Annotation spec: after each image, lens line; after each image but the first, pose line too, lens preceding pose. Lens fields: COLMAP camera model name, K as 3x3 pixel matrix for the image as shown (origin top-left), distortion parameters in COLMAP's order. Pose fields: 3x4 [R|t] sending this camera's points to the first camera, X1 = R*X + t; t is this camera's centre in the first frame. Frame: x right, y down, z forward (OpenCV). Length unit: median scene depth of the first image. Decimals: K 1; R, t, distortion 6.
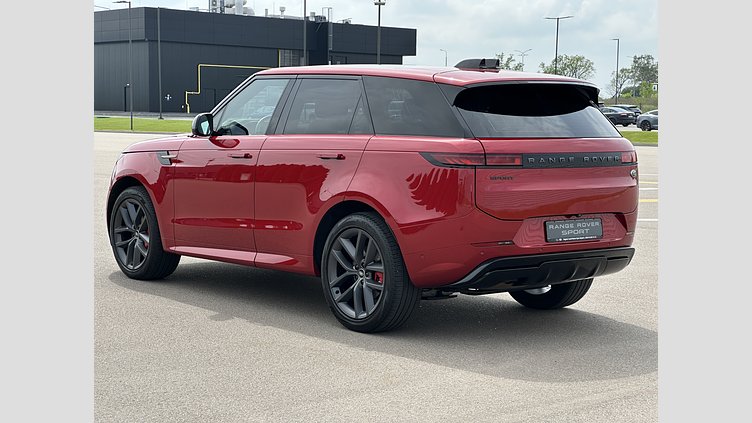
lens RADIAL K [[1267.8, 0, 376.0], [0, 1267.8, 211.5], [0, 0, 1]] dist [0.216174, 0.052679]
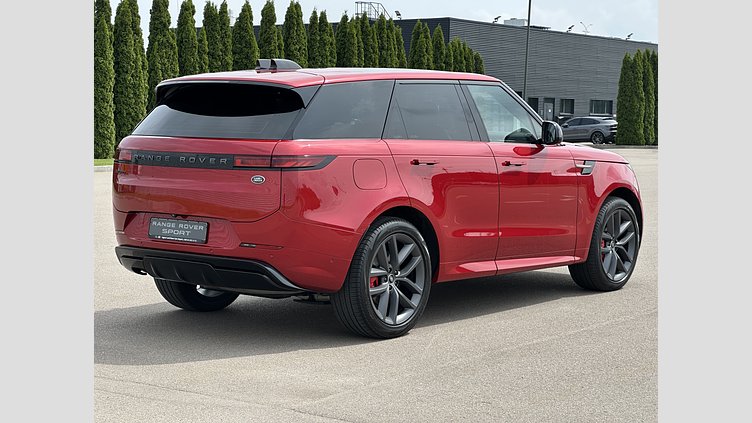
lens RADIAL K [[1267.8, 0, 376.0], [0, 1267.8, 211.5], [0, 0, 1]] dist [0.216174, 0.052679]
pose [[0.205901, 0.066518, -0.976309, 1.148911], [-0.088923, 0.994831, 0.049026, -0.062012], [0.974524, 0.076721, 0.210752, 0.936693]]
